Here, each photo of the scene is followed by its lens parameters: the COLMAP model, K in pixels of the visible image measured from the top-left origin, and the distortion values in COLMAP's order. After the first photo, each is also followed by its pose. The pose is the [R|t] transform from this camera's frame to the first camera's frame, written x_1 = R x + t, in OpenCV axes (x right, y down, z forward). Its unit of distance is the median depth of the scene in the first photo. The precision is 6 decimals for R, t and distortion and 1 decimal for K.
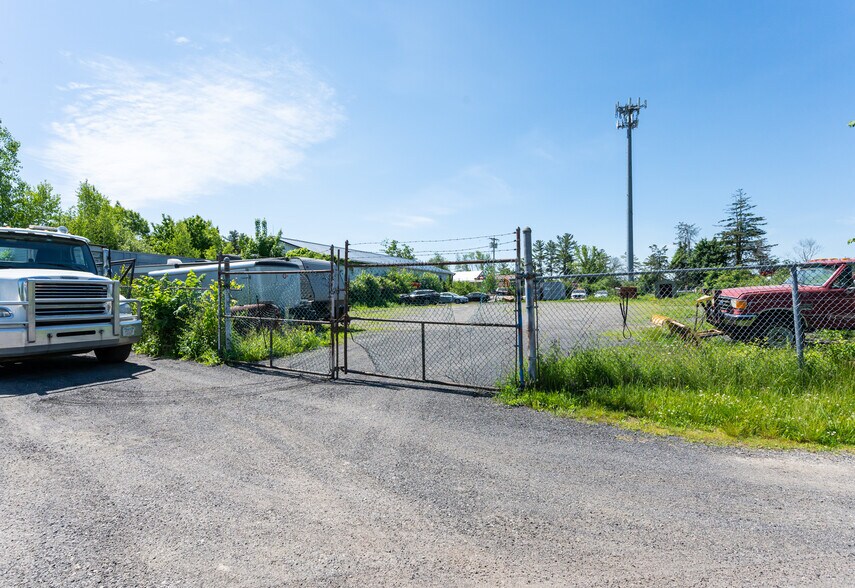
lens RADIAL K [[408.8, 0, 410.2], [0, 408.8, 294.8], [0, 0, 1]] dist [-0.000736, -0.000113]
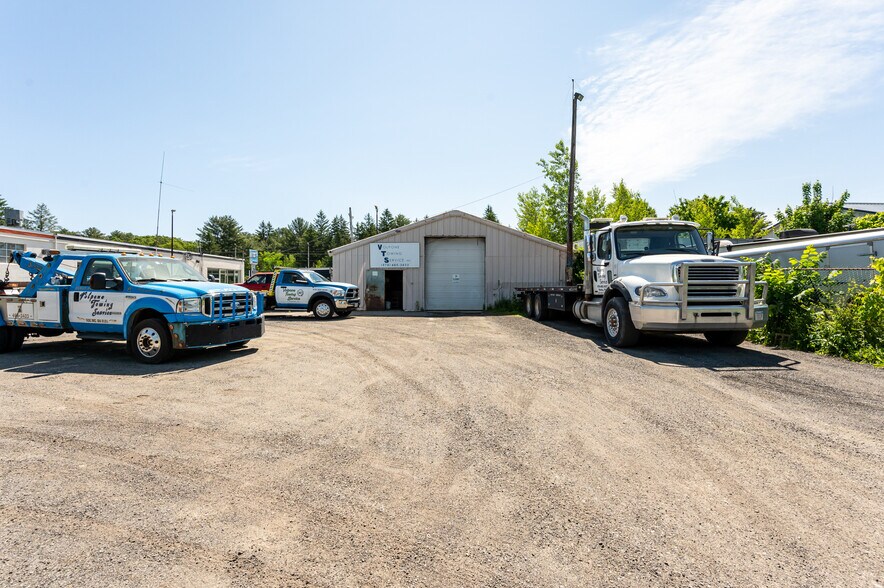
lens RADIAL K [[405.7, 0, 432.4], [0, 405.7, 287.3], [0, 0, 1]] dist [0.000840, -0.000256]
pose [[0.507433, 0.012097, -0.861607, -0.032868], [0.003027, 0.999870, 0.015821, 0.000896], [0.861686, -0.010636, 0.507330, -0.014110]]
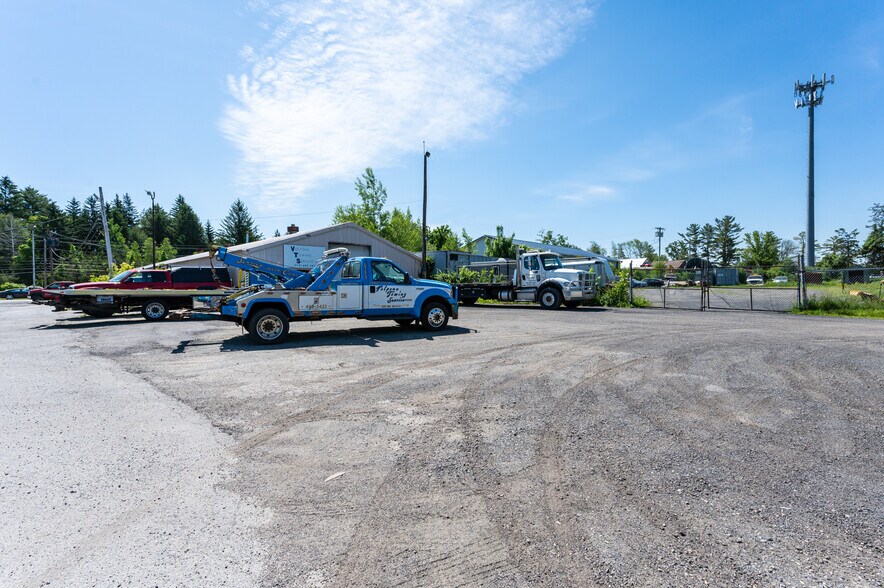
lens RADIAL K [[405.7, 0, 432.4], [0, 405.7, 287.3], [0, 0, 1]] dist [0.000840, -0.000256]
pose [[0.970060, 0.004059, -0.242830, -0.136501], [-0.000368, 0.999884, 0.015242, 0.002039], [0.242864, -0.014696, 0.969949, -0.212414]]
